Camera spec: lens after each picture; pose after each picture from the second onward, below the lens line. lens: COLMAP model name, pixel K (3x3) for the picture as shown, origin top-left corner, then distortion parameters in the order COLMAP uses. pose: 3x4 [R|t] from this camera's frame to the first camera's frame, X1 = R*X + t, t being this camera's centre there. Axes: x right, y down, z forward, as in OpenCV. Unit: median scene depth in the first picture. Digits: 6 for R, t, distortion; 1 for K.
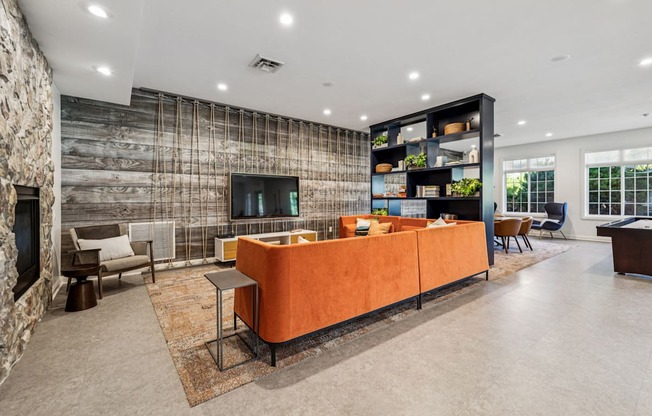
lens RADIAL K [[290.0, 0, 326.3], [0, 290.0, 204.3], [0, 0, 1]] dist [-0.001127, -0.000005]
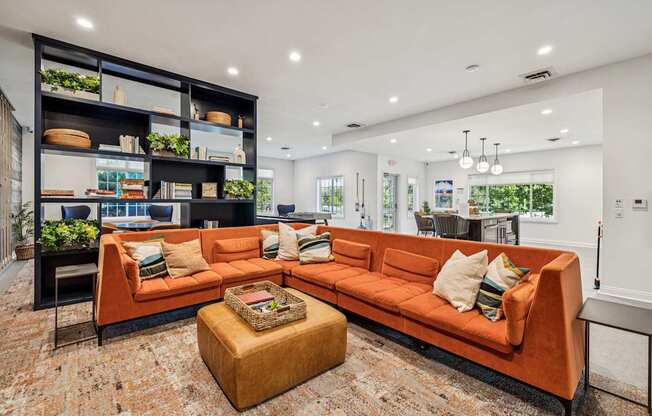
lens RADIAL K [[290.0, 0, 325.5], [0, 290.0, 205.9], [0, 0, 1]] dist [-0.001127, -0.000005]
pose [[-0.087192, -0.005333, 0.996177, -0.387883], [0.006584, 0.999961, 0.005930, -0.009810], [-0.996170, 0.007076, -0.087154, 0.698739]]
